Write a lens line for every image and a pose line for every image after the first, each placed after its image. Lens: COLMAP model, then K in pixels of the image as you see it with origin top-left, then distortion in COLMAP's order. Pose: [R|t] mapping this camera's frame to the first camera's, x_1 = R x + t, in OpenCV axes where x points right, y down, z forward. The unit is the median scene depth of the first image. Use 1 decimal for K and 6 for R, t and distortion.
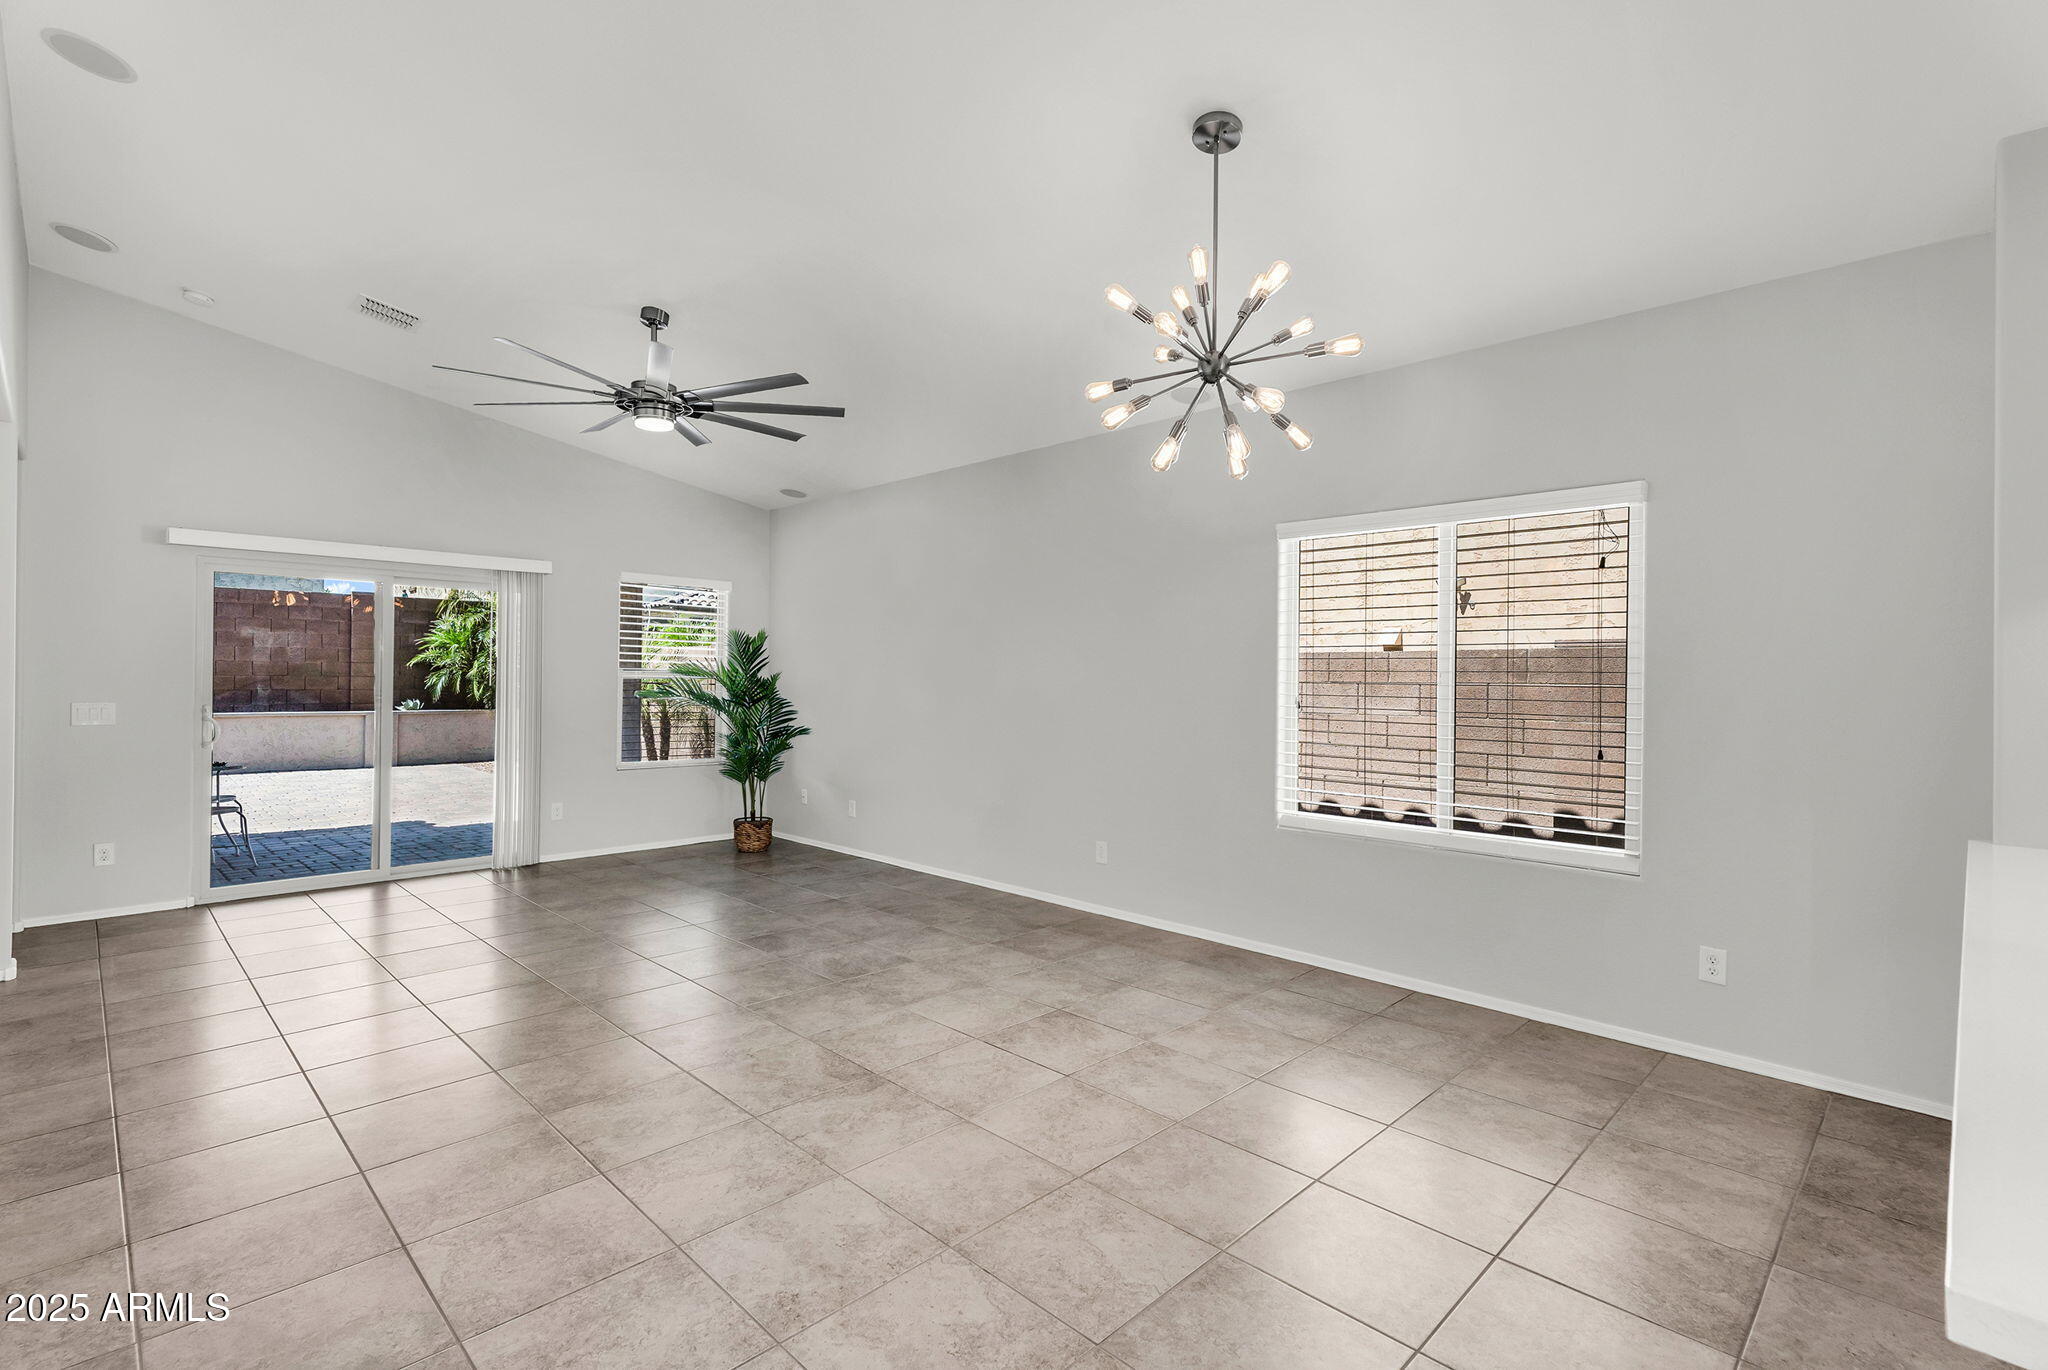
lens RADIAL K [[955.0, 0, 1024.0], [0, 955.0, 685.0], [0, 0, 1]] dist [-0.001159, -0.000365]
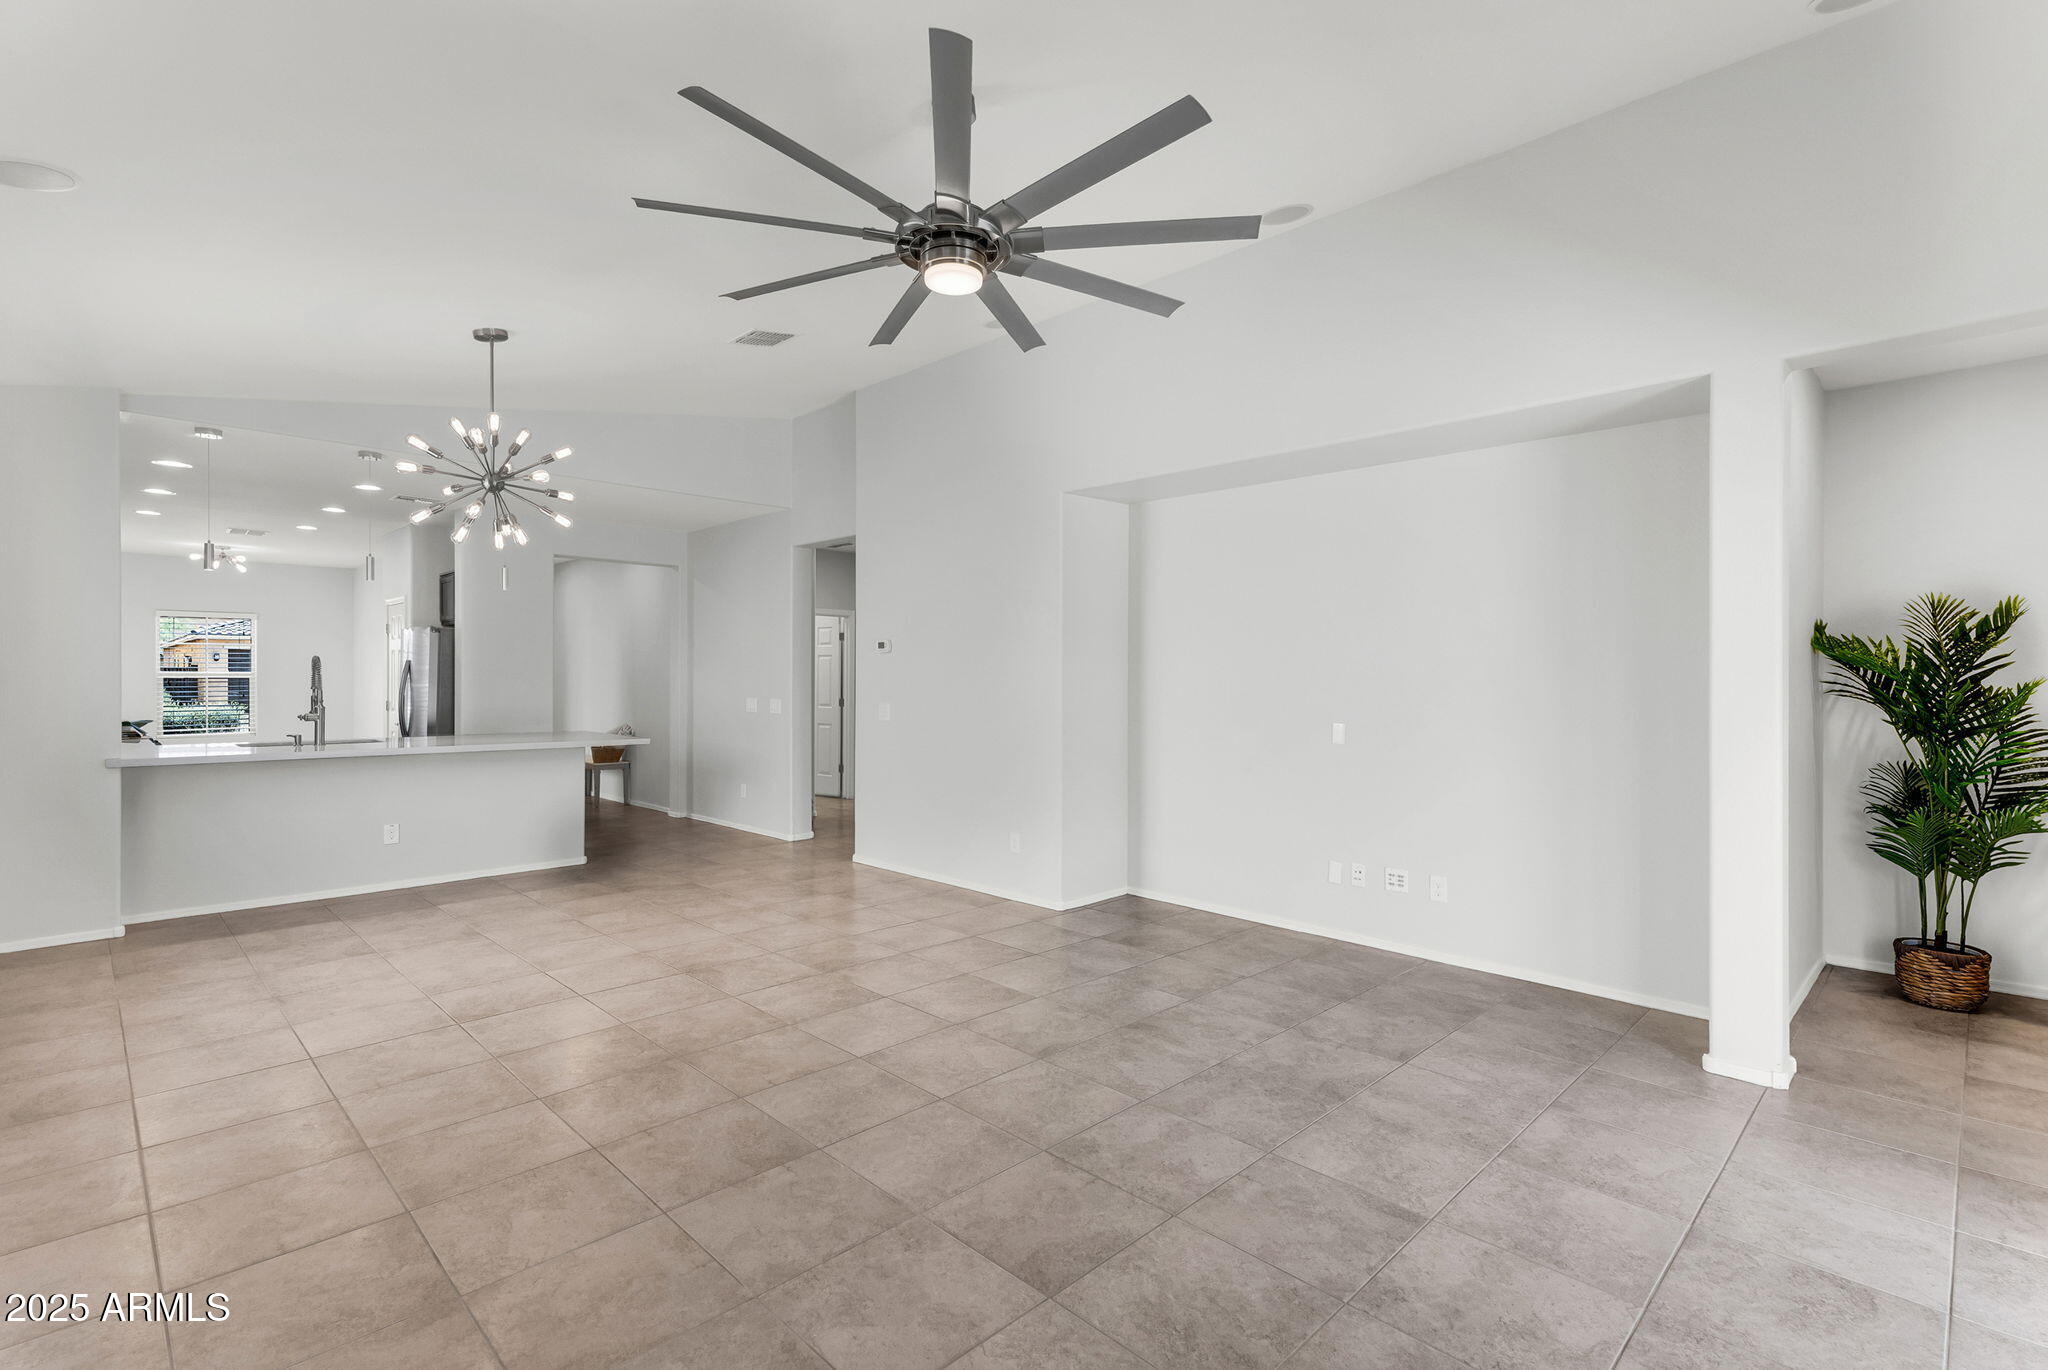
lens RADIAL K [[955.0, 0, 1024.0], [0, 955.0, 685.0], [0, 0, 1]] dist [-0.001159, -0.000365]
pose [[-0.999889, -0.014673, 0.002540, -0.556149], [-0.014655, 0.999869, 0.006936, -0.012965], [-0.002641, 0.006898, -0.999973, 2.066184]]
